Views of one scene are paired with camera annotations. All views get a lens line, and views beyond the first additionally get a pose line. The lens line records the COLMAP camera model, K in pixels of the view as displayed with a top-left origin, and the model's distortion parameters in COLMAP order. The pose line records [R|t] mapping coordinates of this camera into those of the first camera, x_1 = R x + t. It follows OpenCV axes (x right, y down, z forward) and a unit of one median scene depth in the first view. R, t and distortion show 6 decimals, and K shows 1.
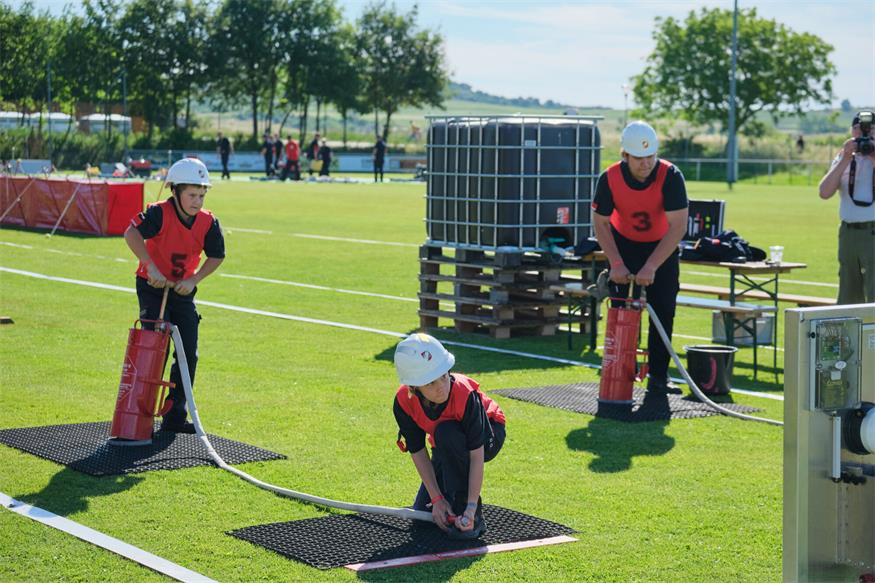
lens RADIAL K [[2244.2, 0, 437.5], [0, 2244.2, 291.5], [0, 0, 1]] dist [0.228487, 0.739886]
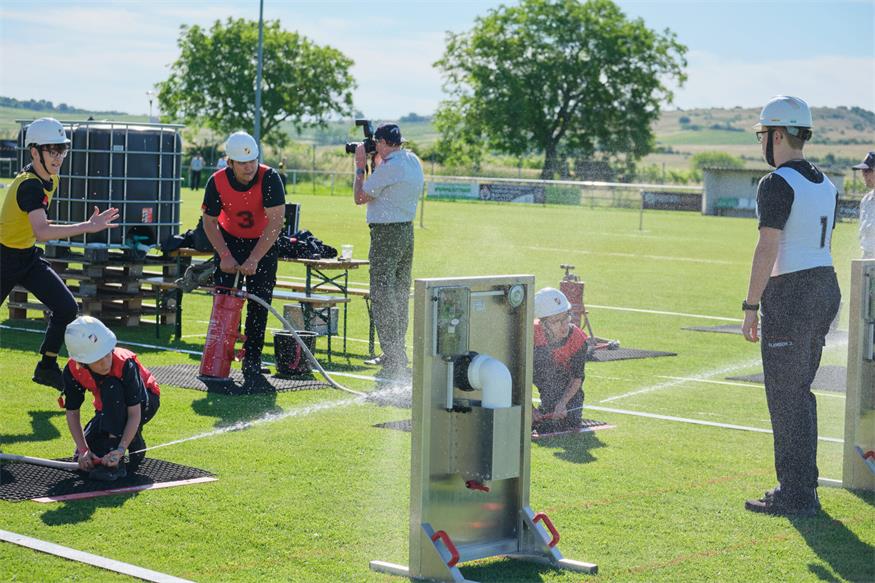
lens RADIAL K [[2597.9, 0, 437.5], [0, 2597.9, 291.5], [0, 0, 1]] dist [0.040182, 1.312233]
pose [[0.973367, 0.007703, 0.229121, -0.056684], [-0.004958, 0.999909, -0.012555, 0.010701], [-0.229197, 0.011084, 0.973317, -0.149460]]
